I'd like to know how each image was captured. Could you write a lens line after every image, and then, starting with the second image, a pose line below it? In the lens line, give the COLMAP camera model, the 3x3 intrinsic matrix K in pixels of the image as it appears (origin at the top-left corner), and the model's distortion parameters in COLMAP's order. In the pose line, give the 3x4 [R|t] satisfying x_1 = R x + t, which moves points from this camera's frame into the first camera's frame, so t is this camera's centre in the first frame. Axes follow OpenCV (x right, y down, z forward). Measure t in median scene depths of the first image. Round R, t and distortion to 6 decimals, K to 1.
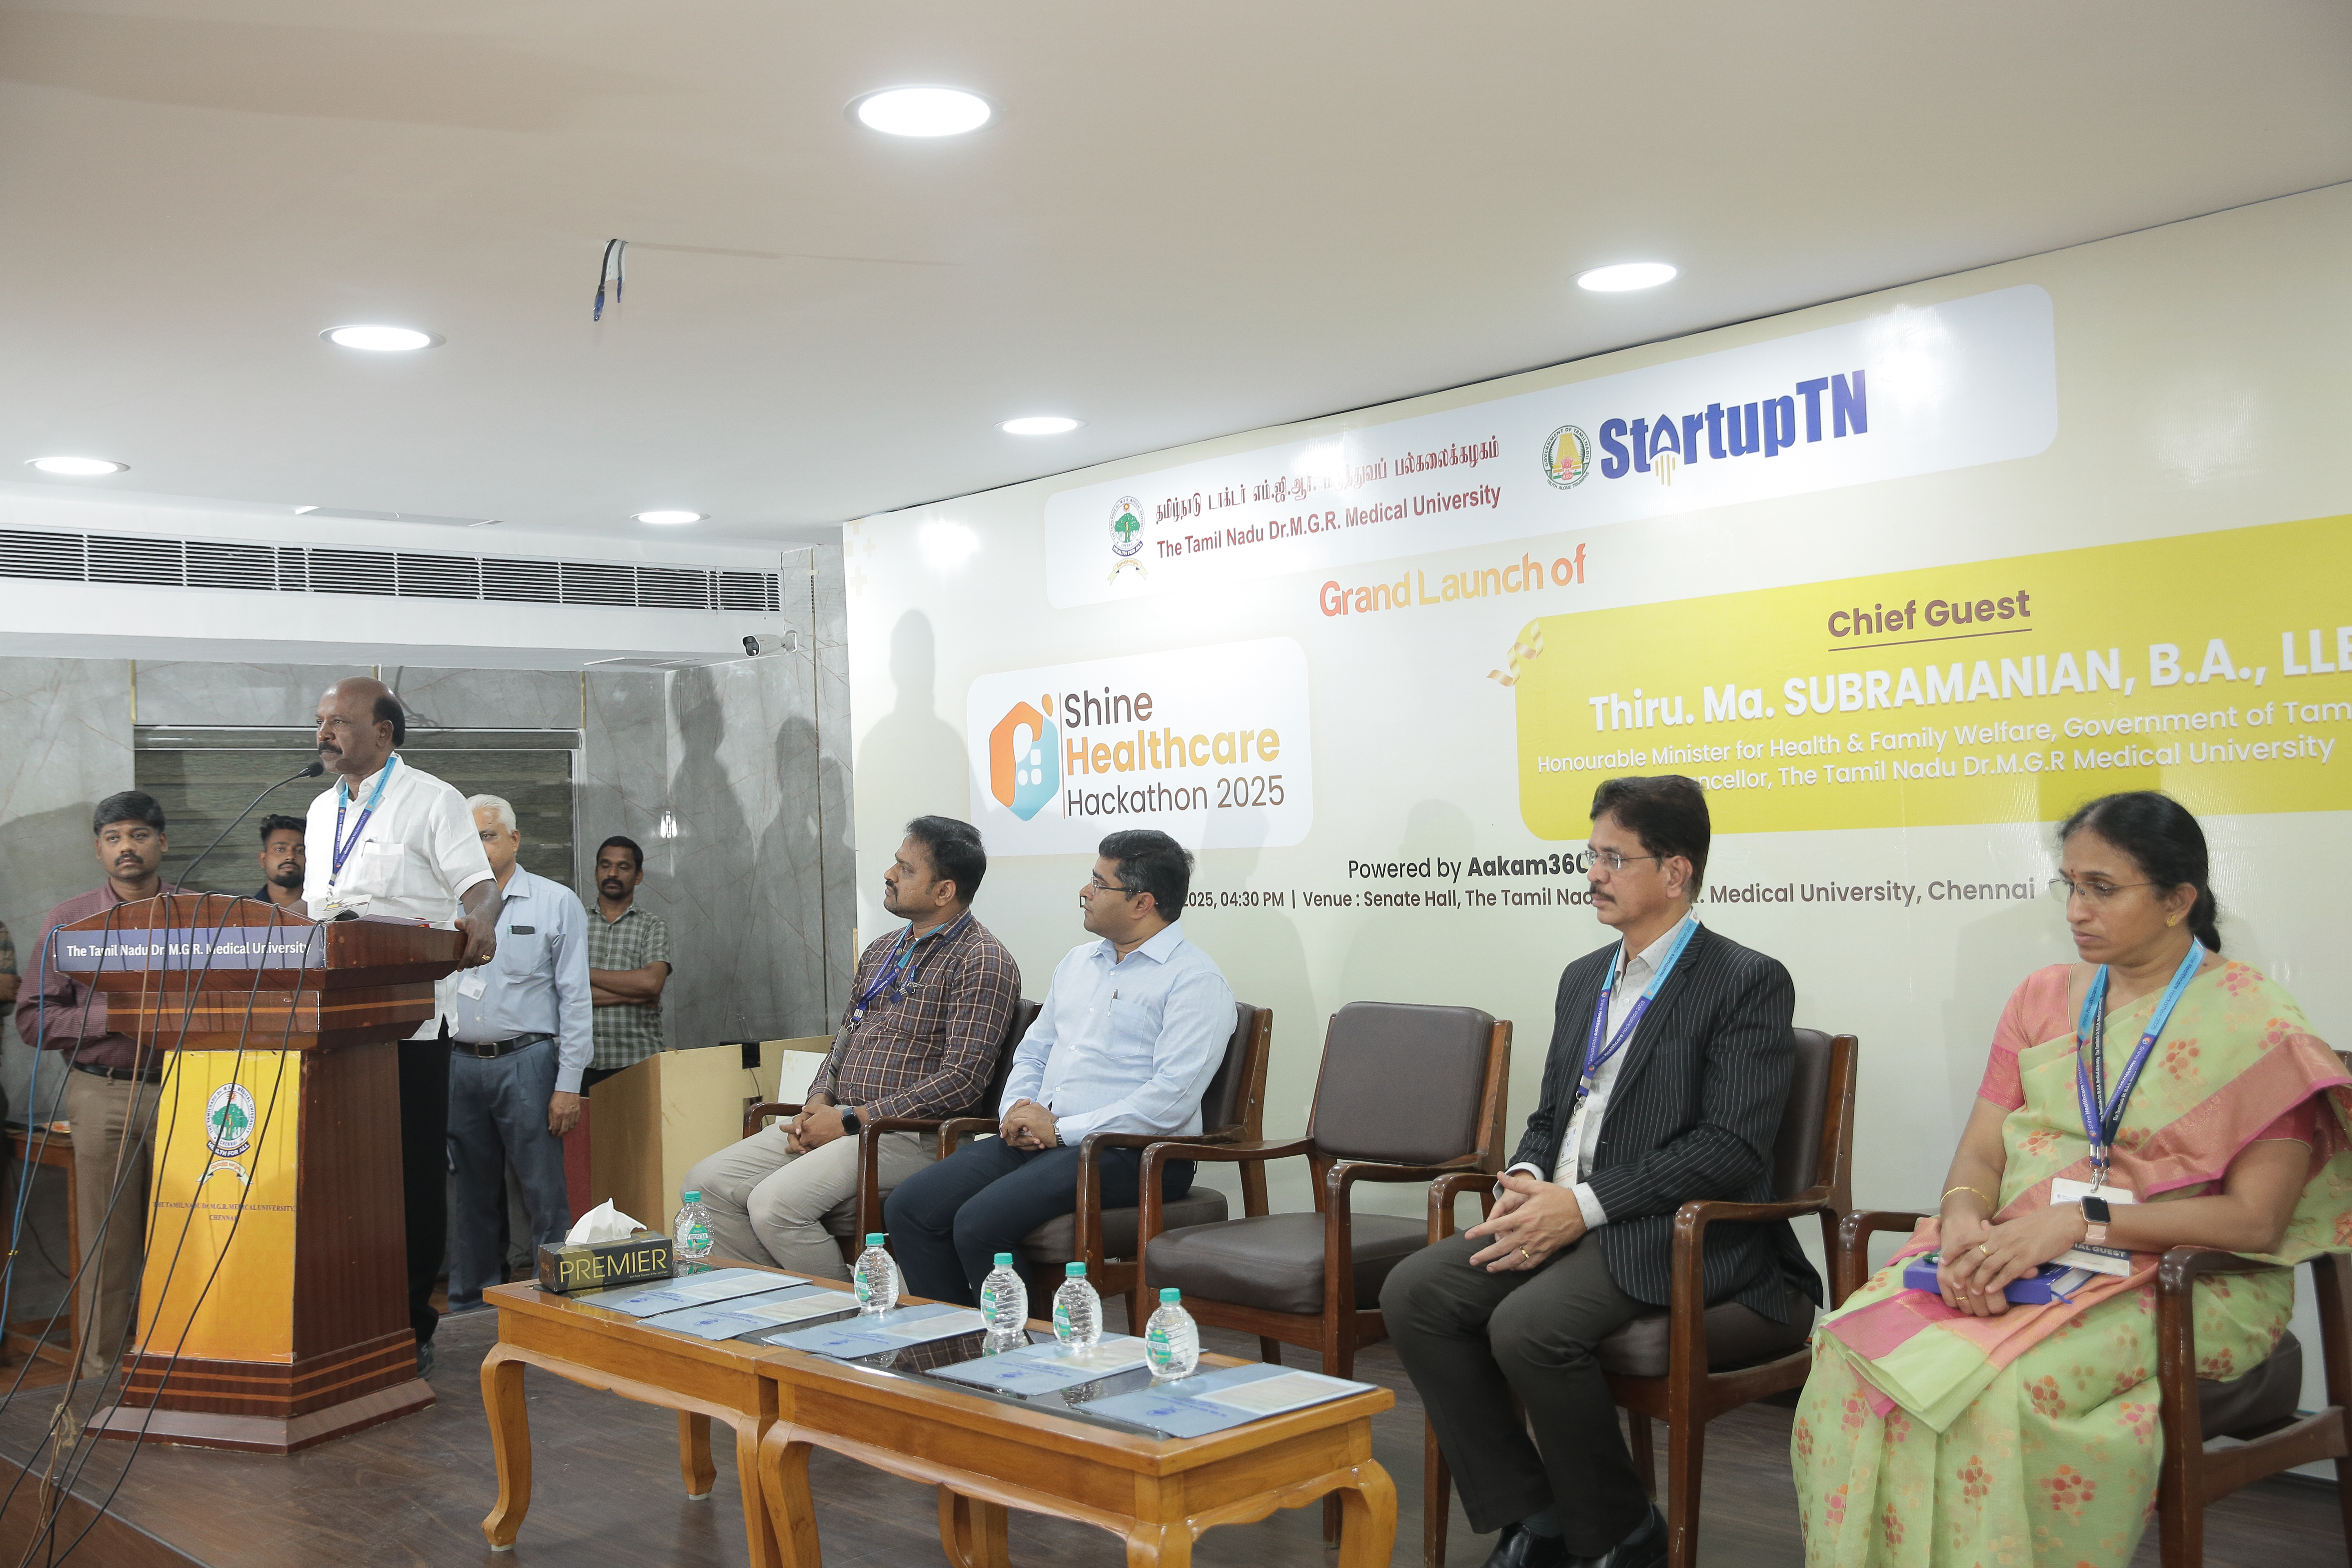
lens RADIAL K [[2333.5, 0, 1176.0], [0, 2333.5, 784.0], [0, 0, 1]] dist [0.004908, 0.035359]
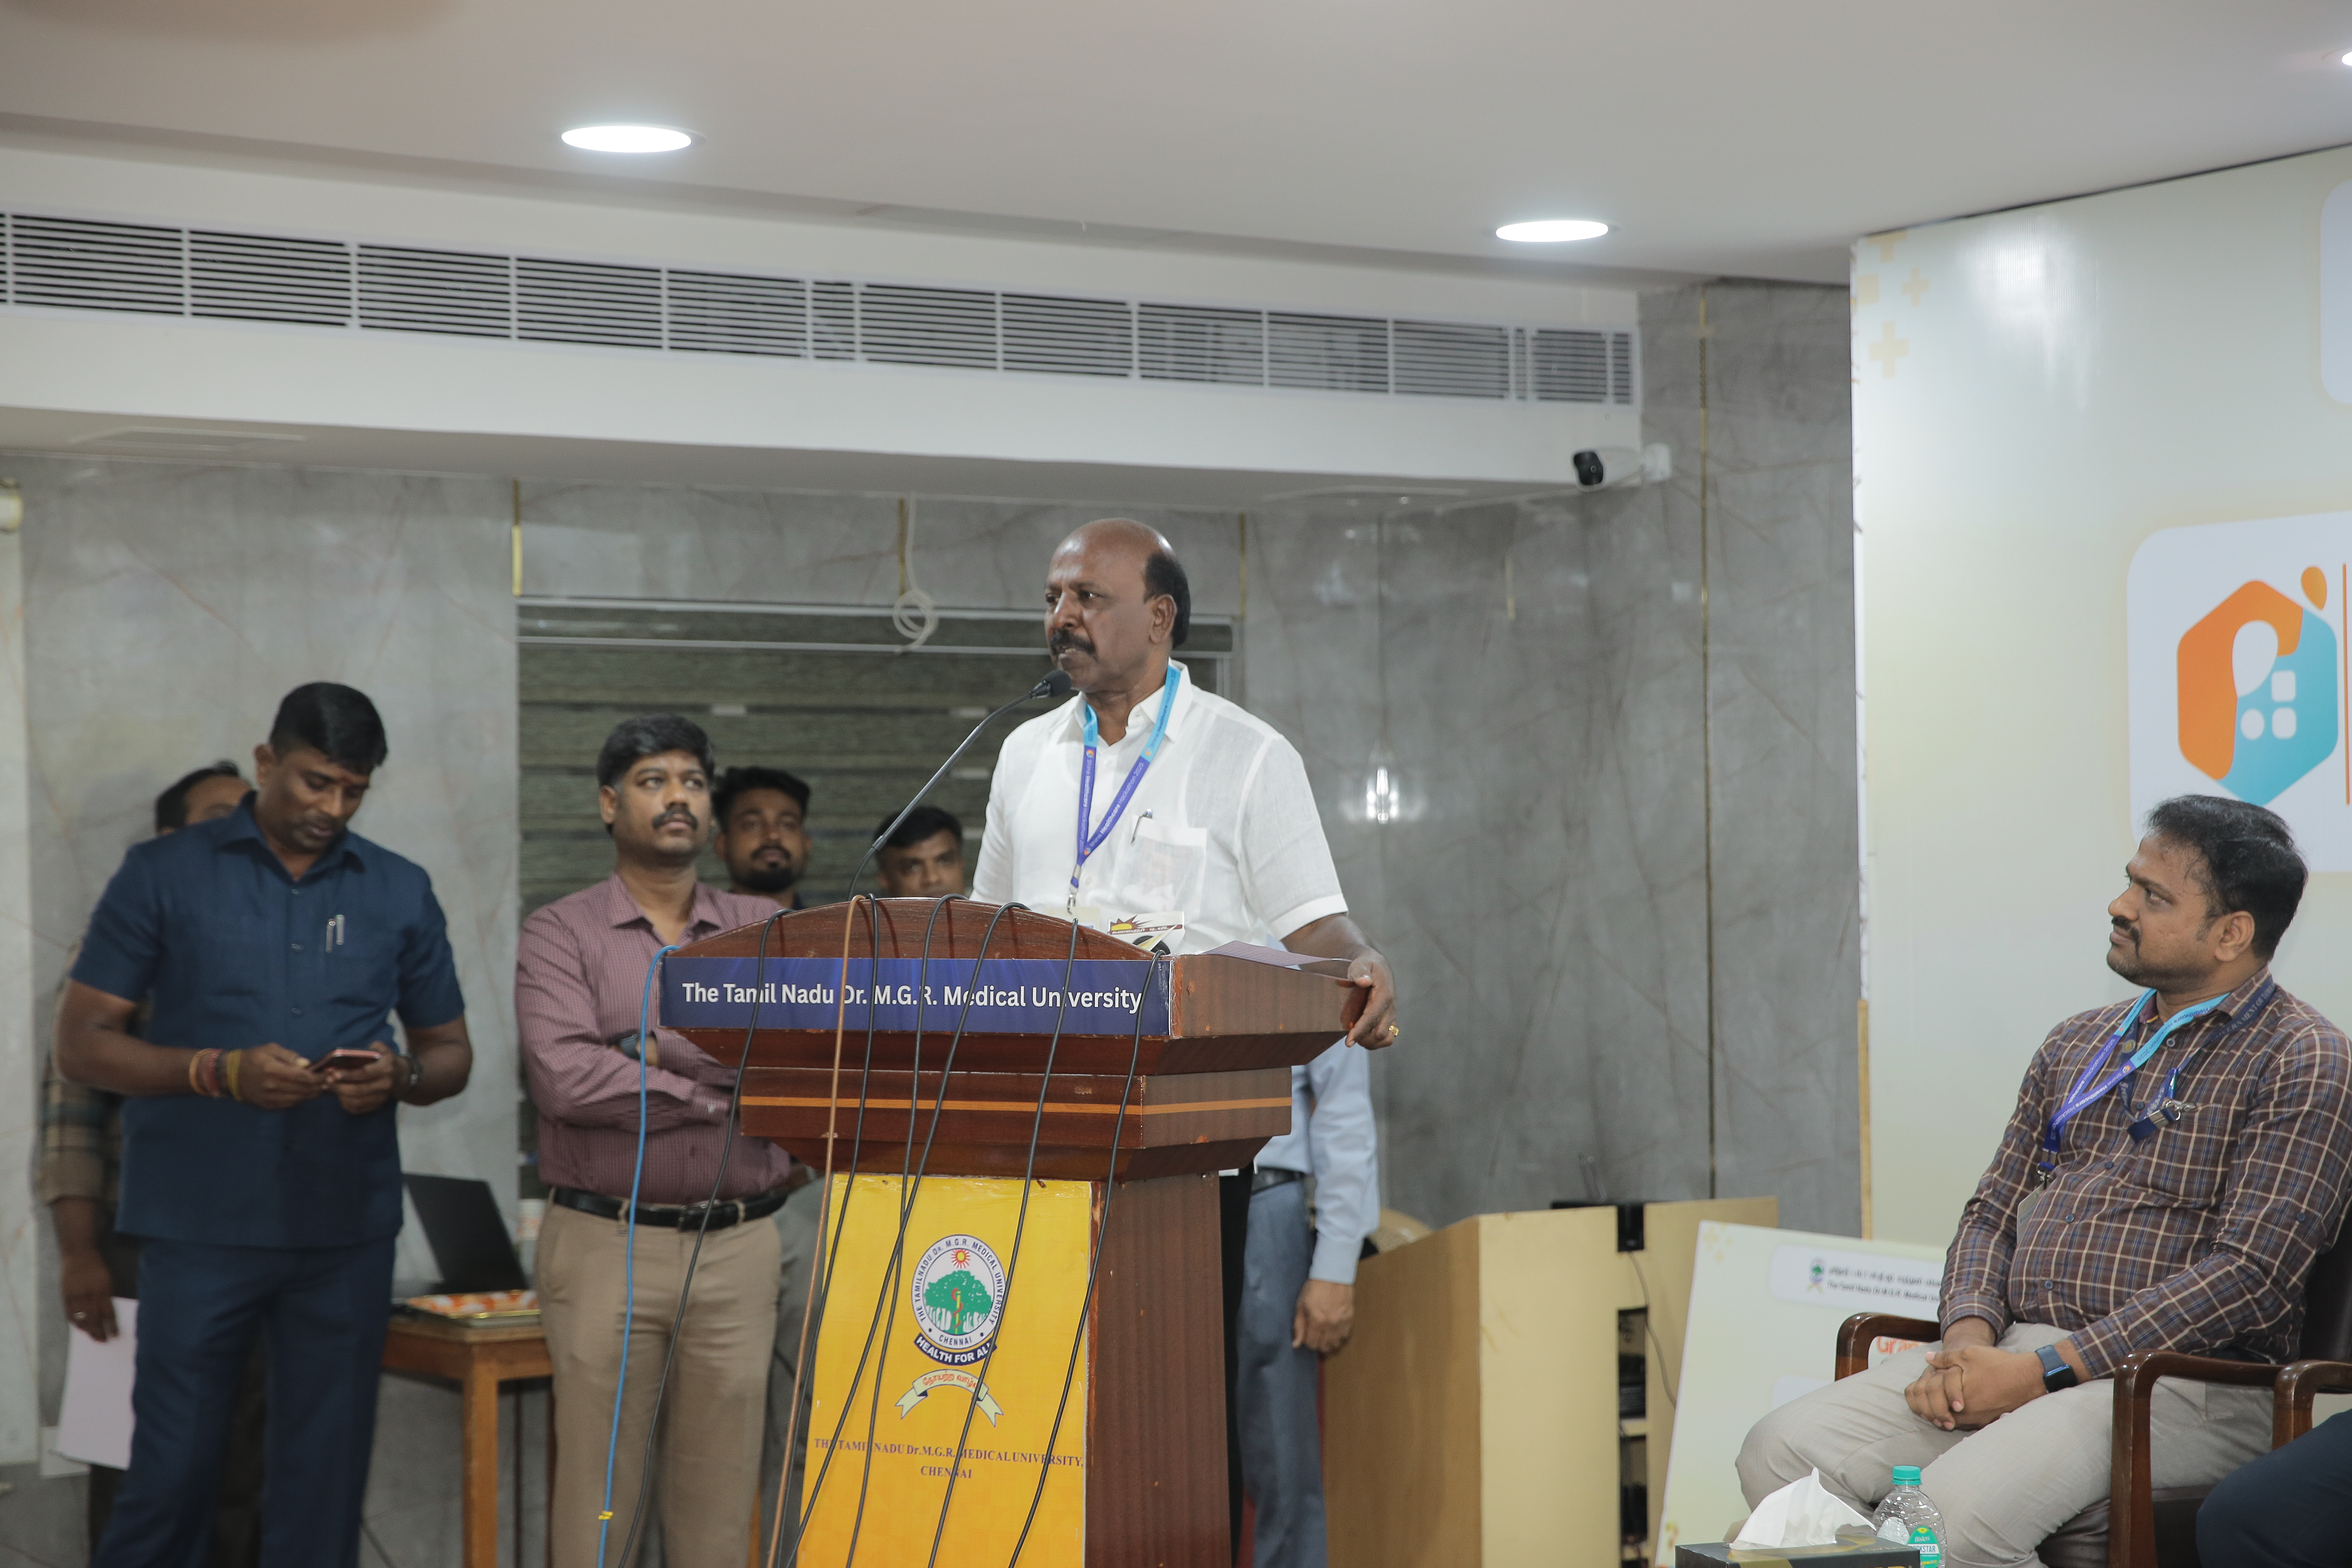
lens RADIAL K [[4532.5, 0, 1168.4], [0, 4532.5, 791.8], [0, 0, 1]] dist [0.228923, 0.178677]
pose [[0.989081, 0.024302, -0.145358, -0.202331], [-0.022545, 0.999652, 0.013718, 0.004897], [0.145640, -0.010291, 0.989284, -0.081755]]
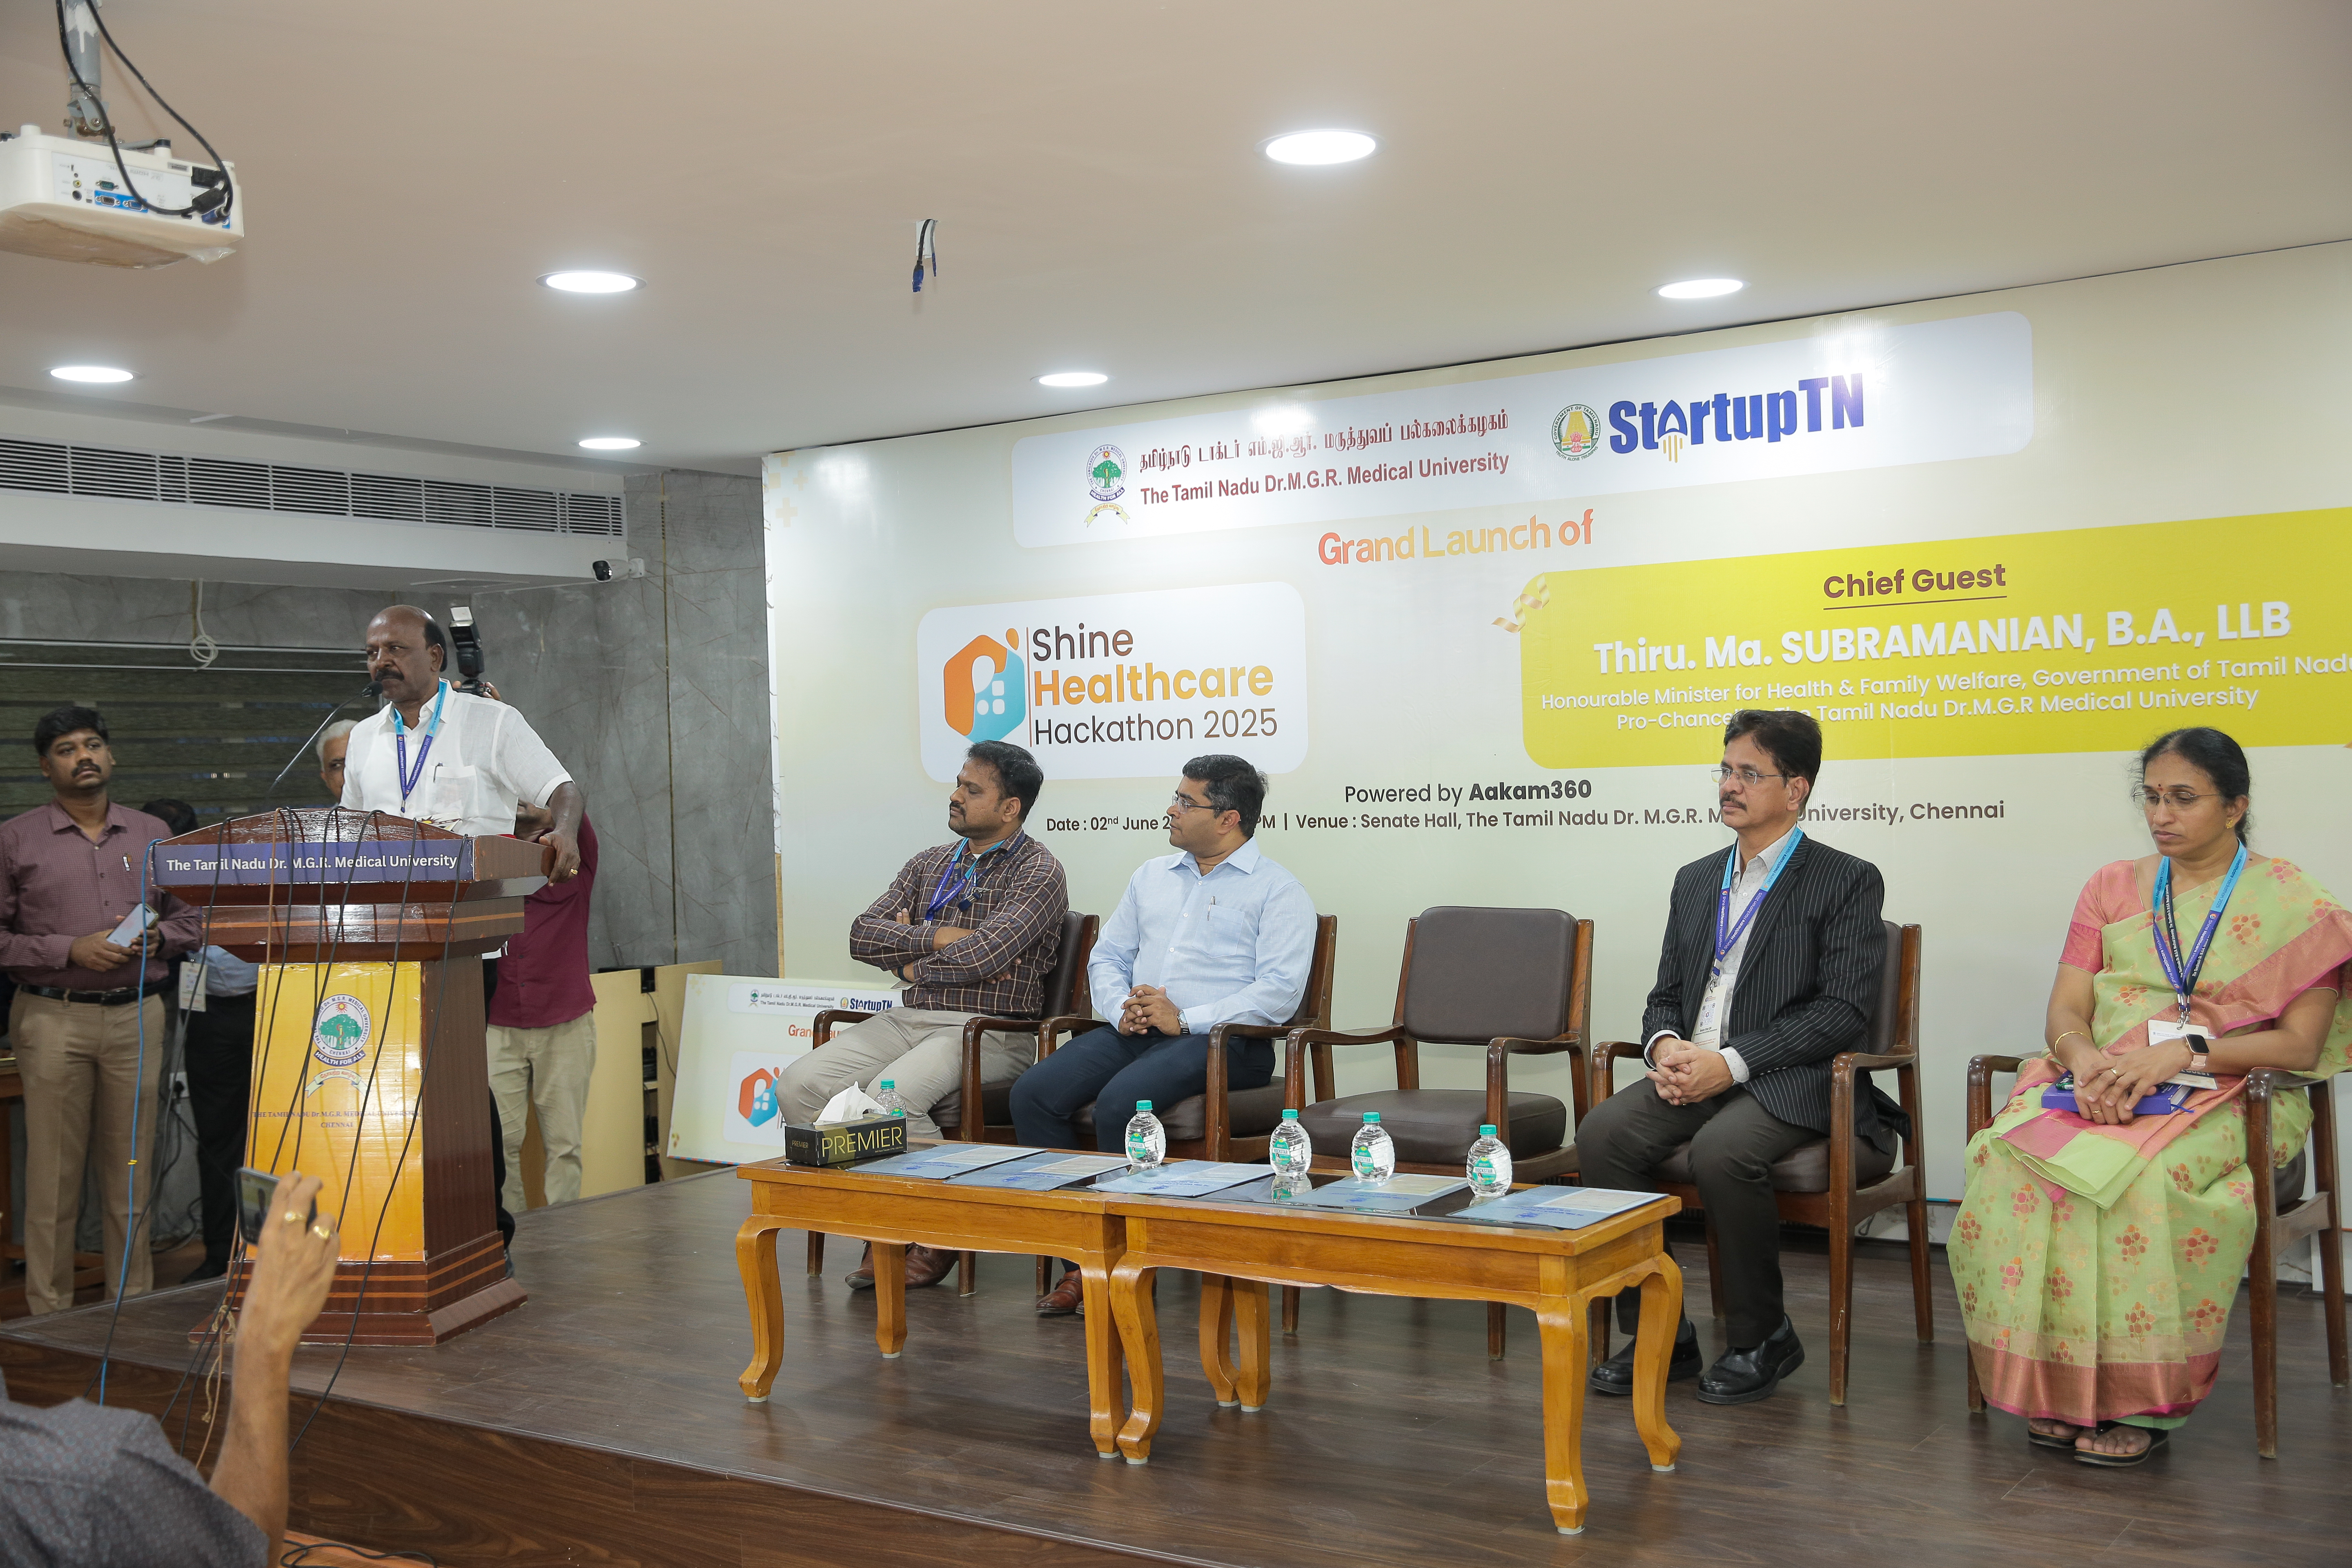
lens RADIAL K [[2529.5, 0, 1176.0], [0, 2529.5, 784.0], [0, 0, 1]] dist [0.034233, -0.007681]
pose [[0.973078, 0.007855, 0.230341, -0.313602], [-0.013247, 0.999673, 0.021869, 0.007249], [-0.230094, -0.024332, 0.972864, -0.165832]]
